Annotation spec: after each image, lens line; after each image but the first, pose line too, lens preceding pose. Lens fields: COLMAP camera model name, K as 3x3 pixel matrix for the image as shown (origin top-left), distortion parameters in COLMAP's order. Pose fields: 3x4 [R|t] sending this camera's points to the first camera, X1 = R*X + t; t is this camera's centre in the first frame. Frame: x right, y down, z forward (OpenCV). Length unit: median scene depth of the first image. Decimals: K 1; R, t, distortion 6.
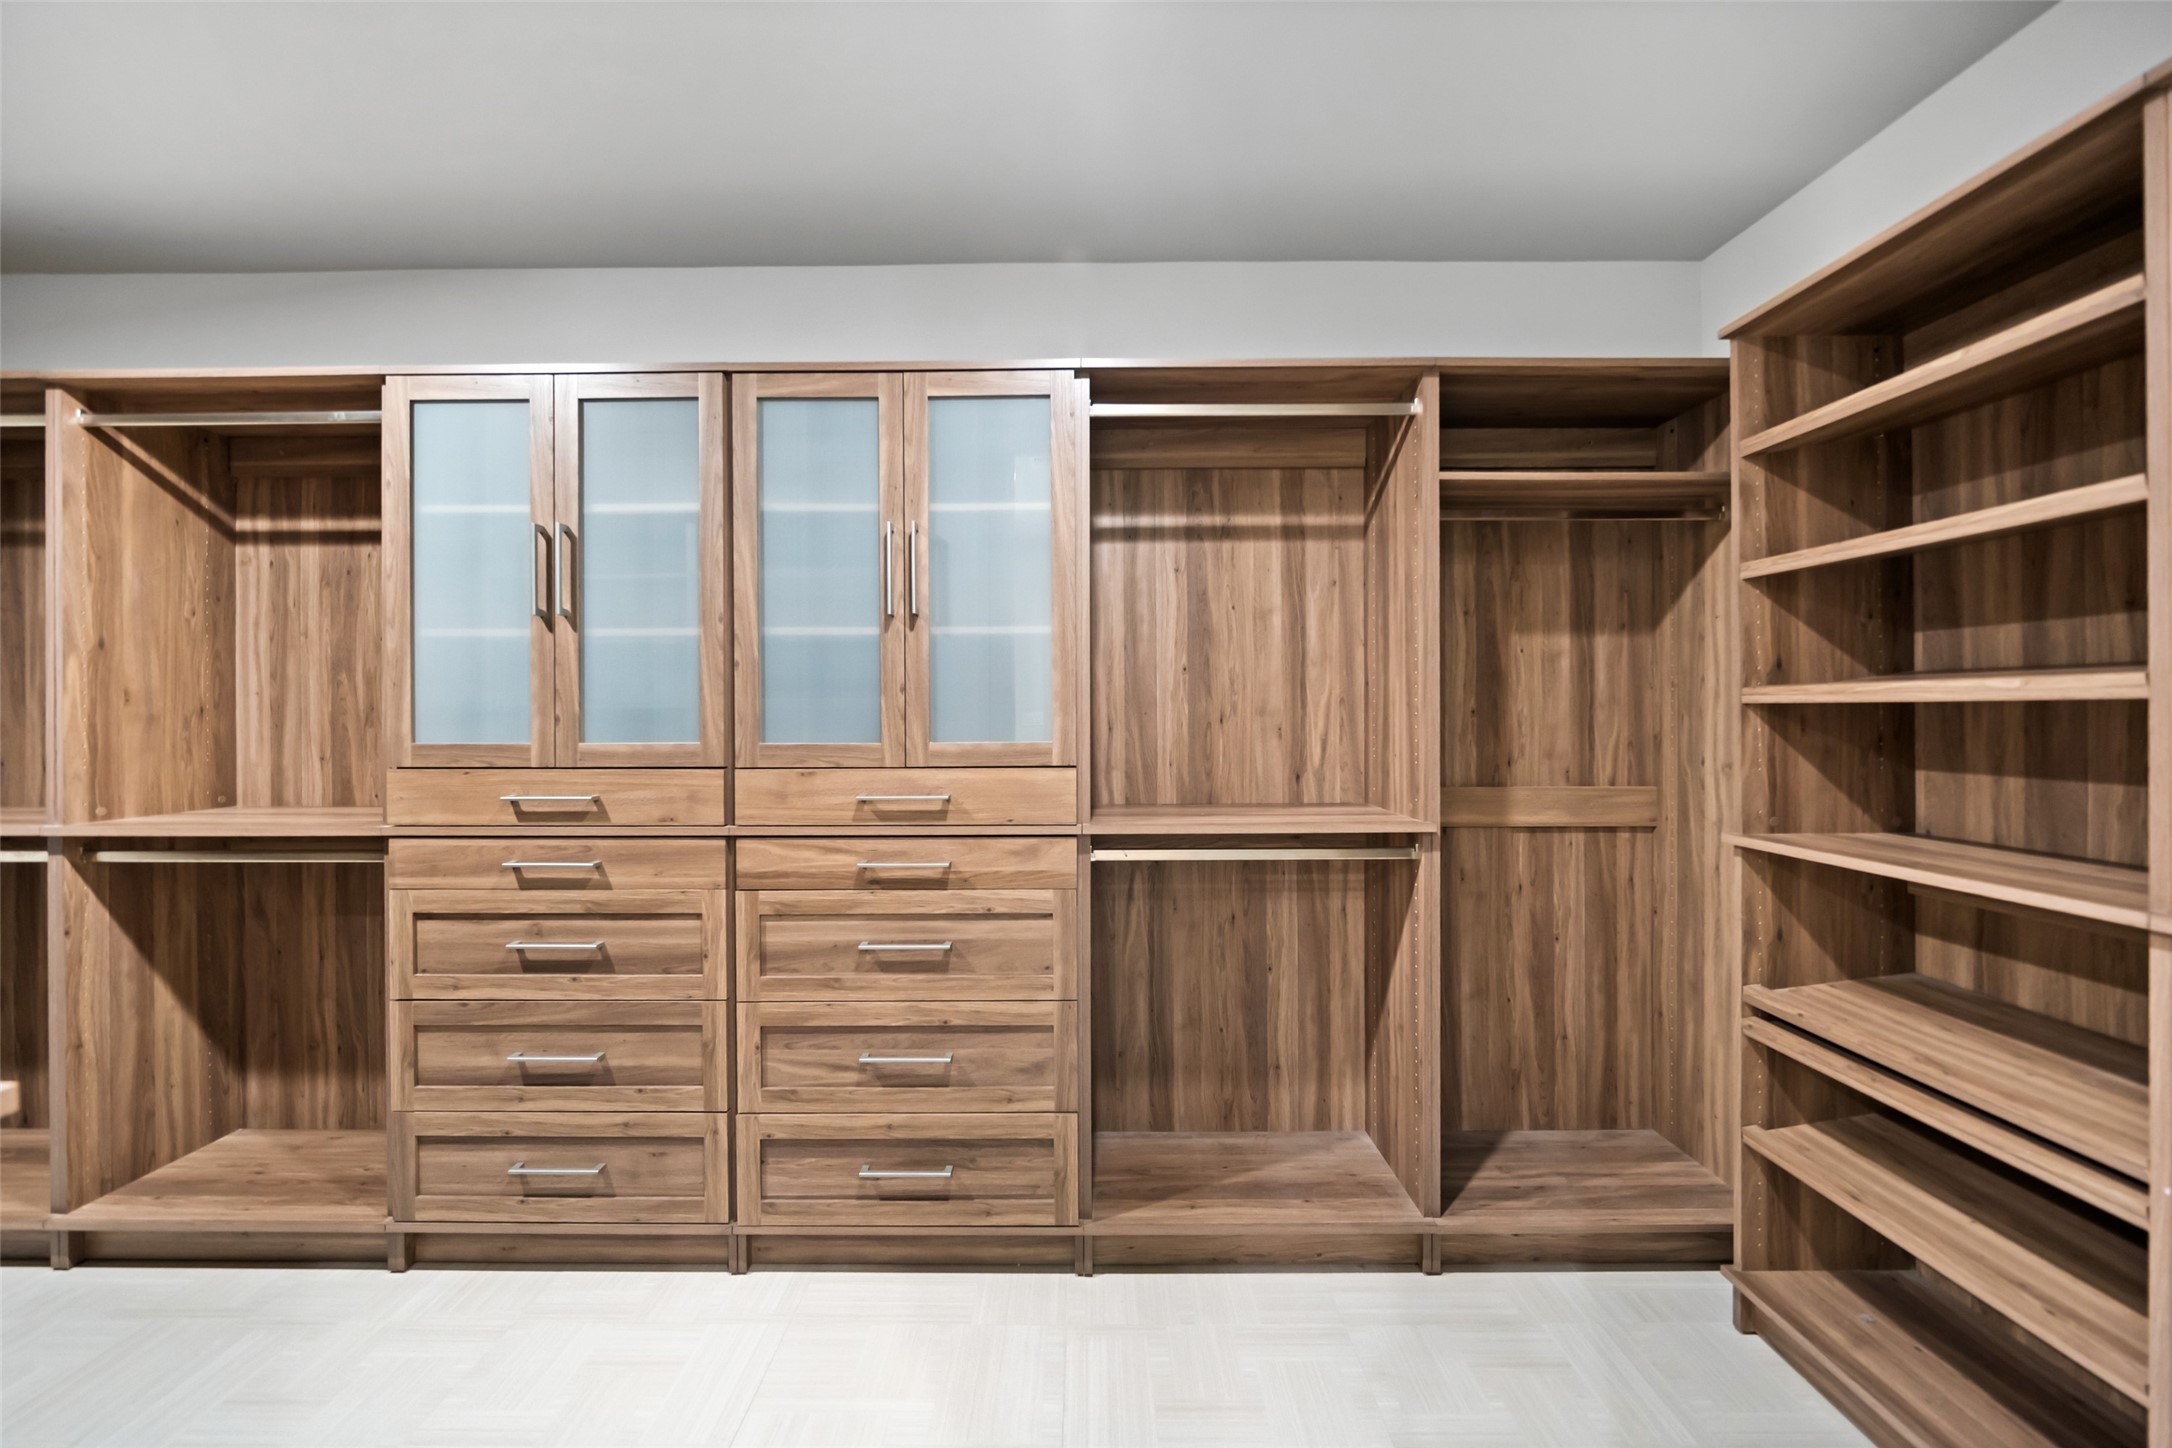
lens RADIAL K [[739.6, 0, 1093.8], [0, 739.6, 724.1], [0, 0, 1]] dist [-0.004518, -0.000113]
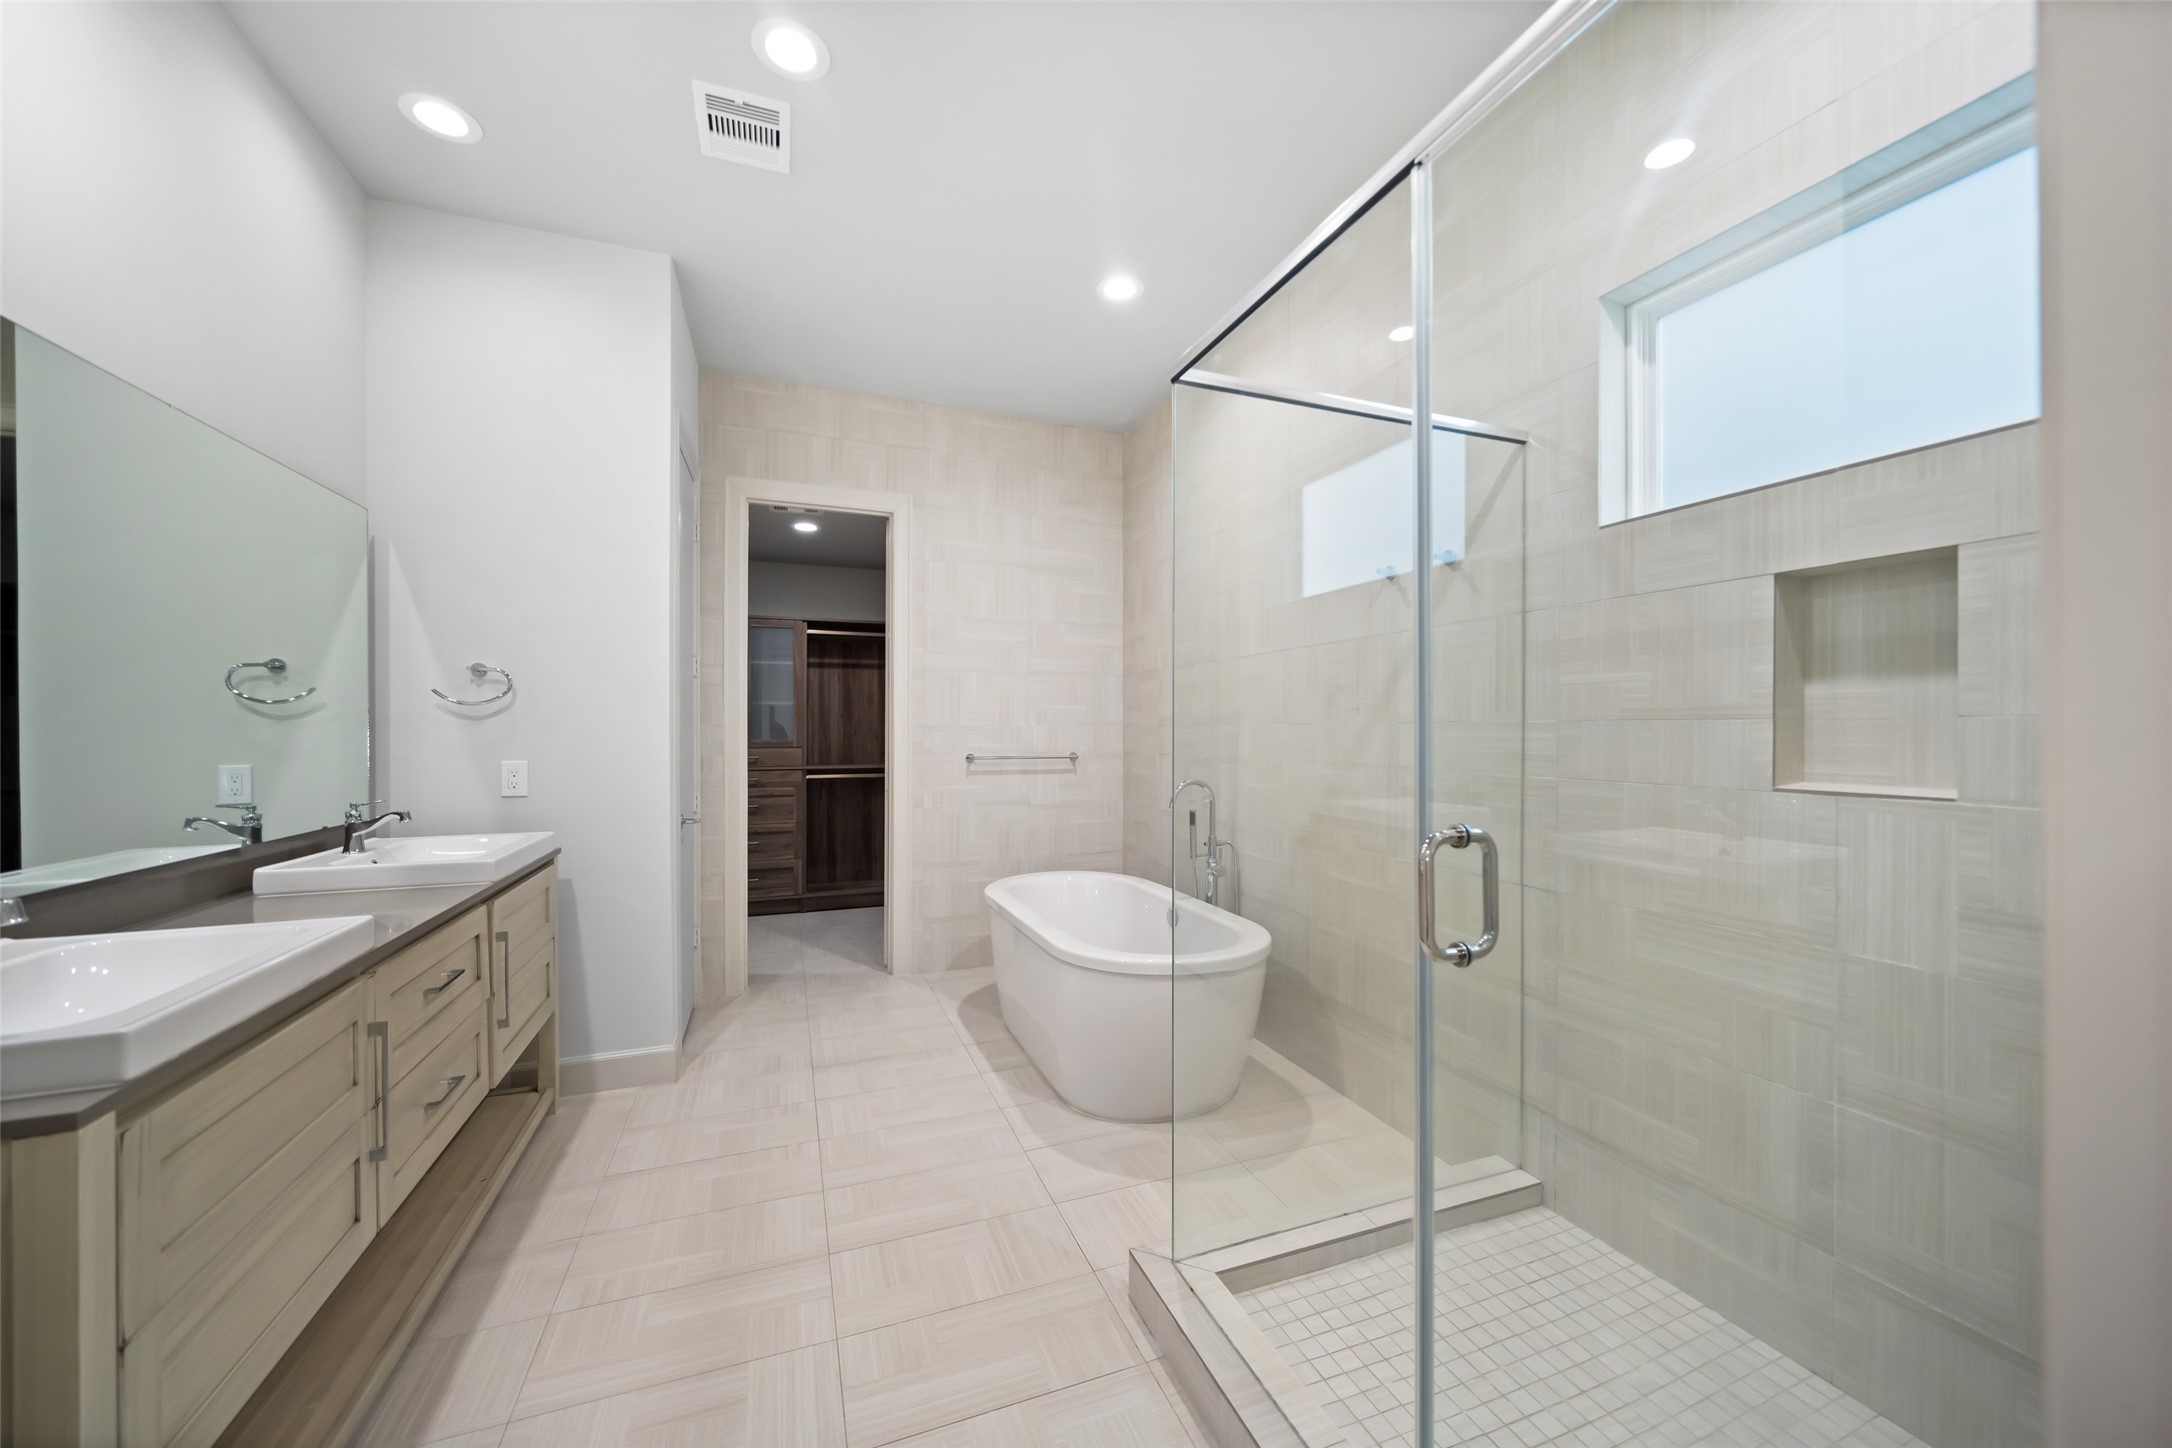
lens RADIAL K [[805.5, 0, 1088.6], [0, 805.5, 732.9], [0, 0, 1]] dist [-0.000493, -0.000073]
pose [[0.935542, 0.006637, 0.353152, -0.078306], [-0.007778, 0.999968, 0.001814, -0.017371], [-0.353129, -0.004444, 0.935564, -2.180822]]
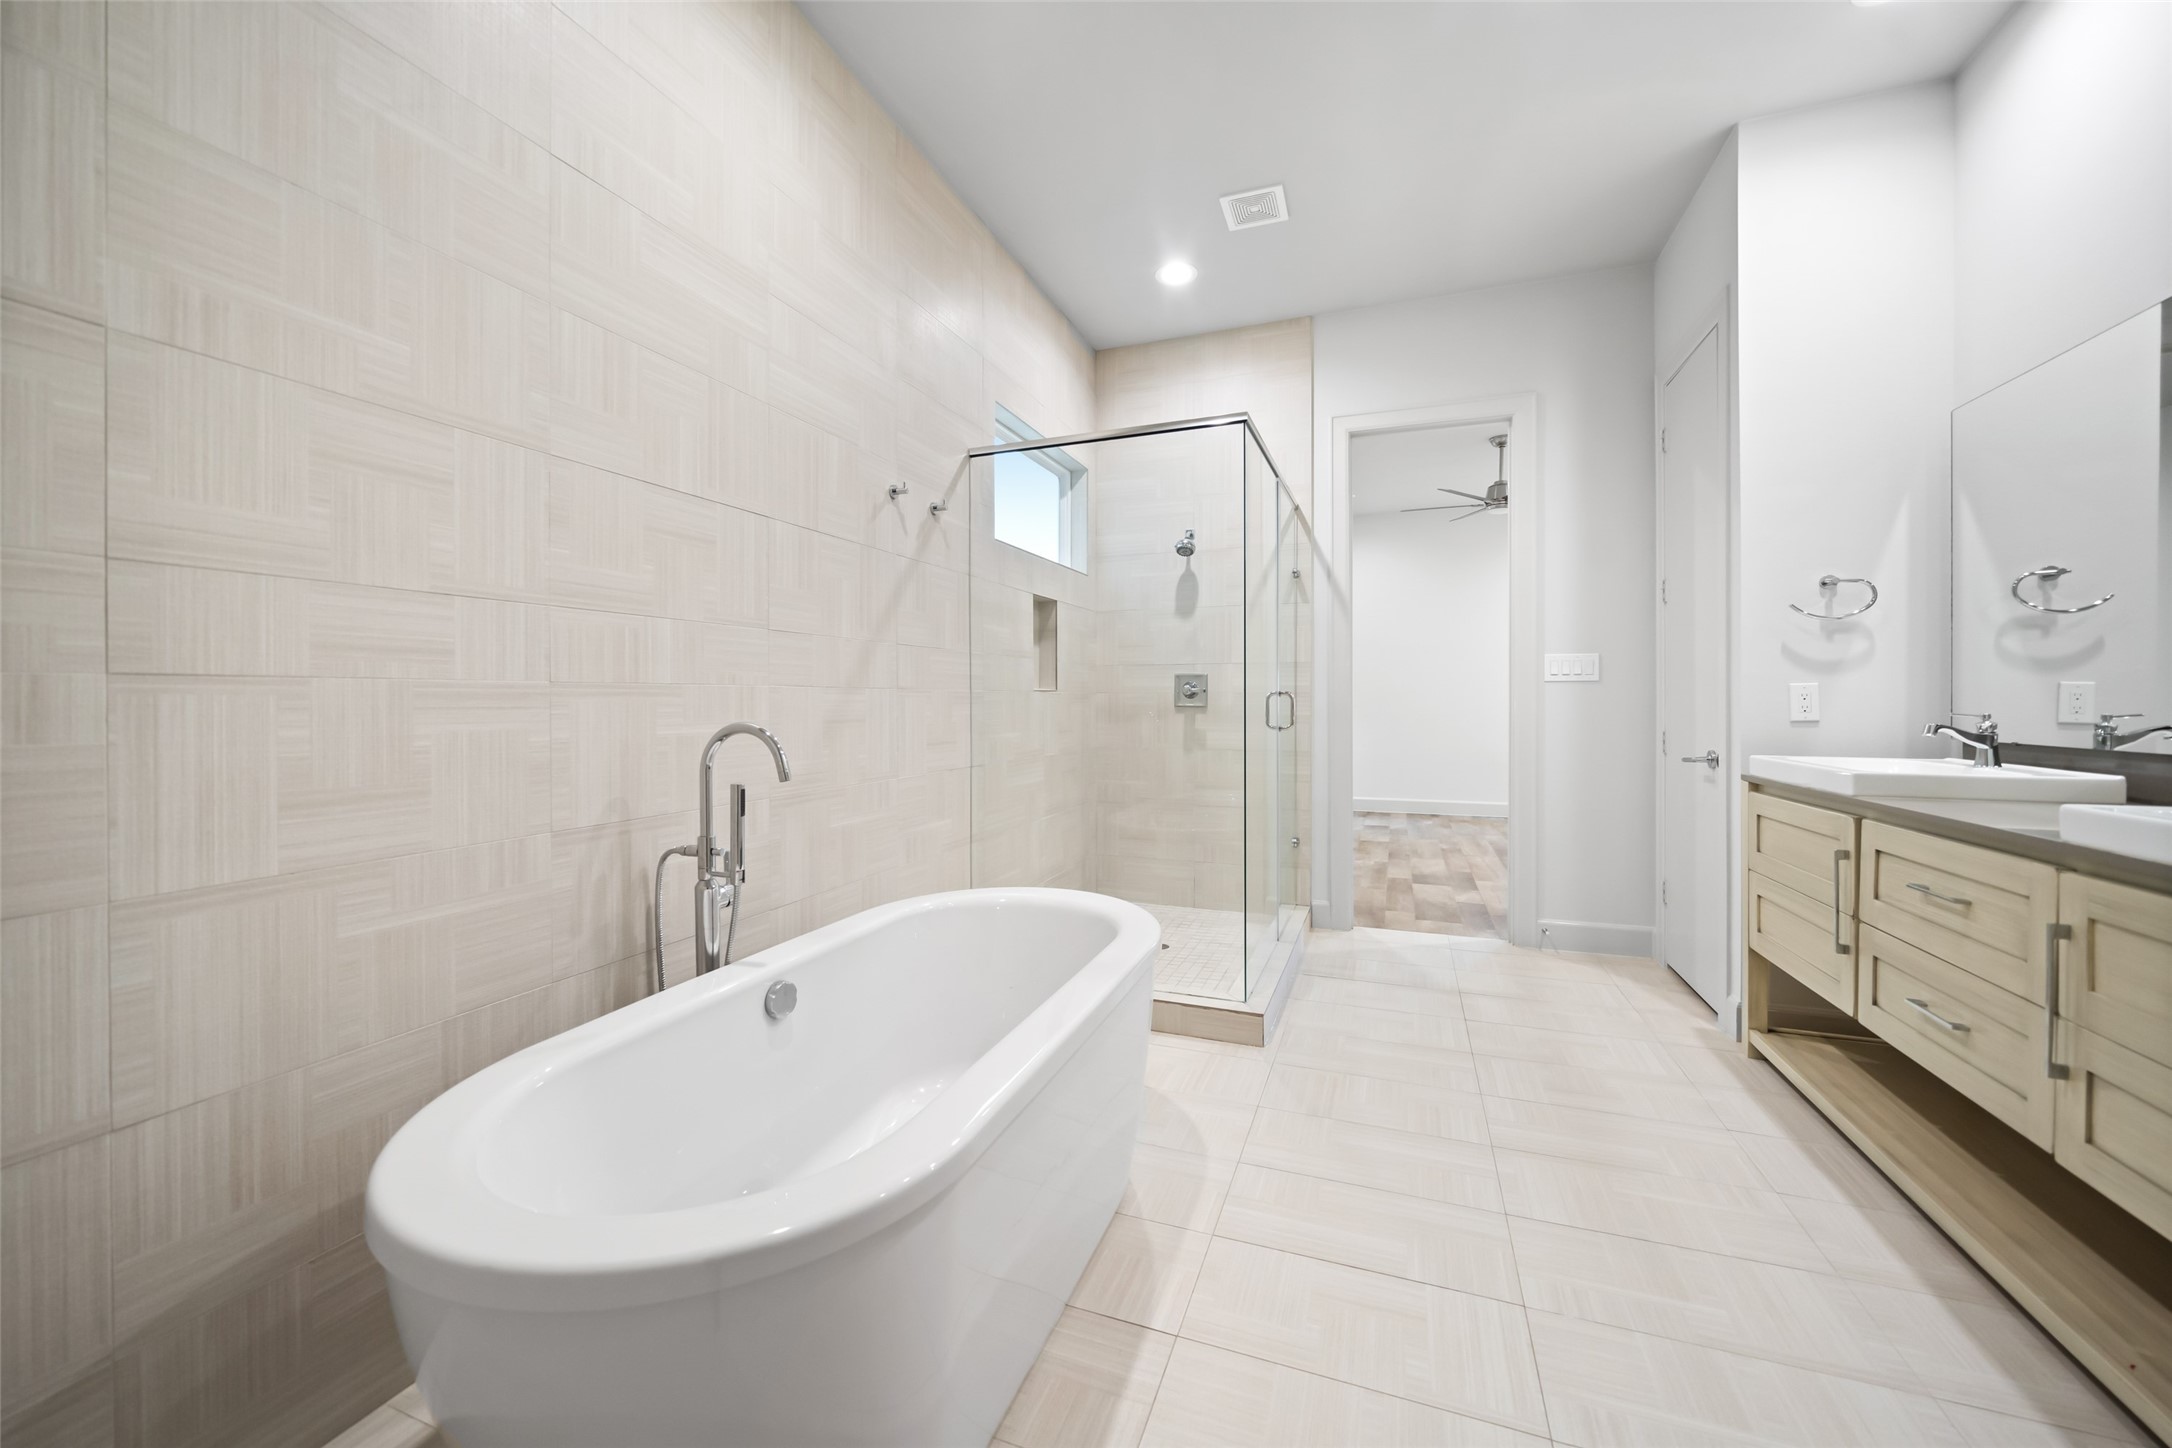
lens RADIAL K [[817.9, 0, 1085.9], [0, 817.9, 699.1], [0, 0, 1]] dist [0.000246, 0.000048]
pose [[-0.932283, 0.007946, 0.361641, 0.402741], [0.007638, 0.999968, -0.002282, 0.222967], [-0.361648, 0.000635, -0.932315, 4.593687]]
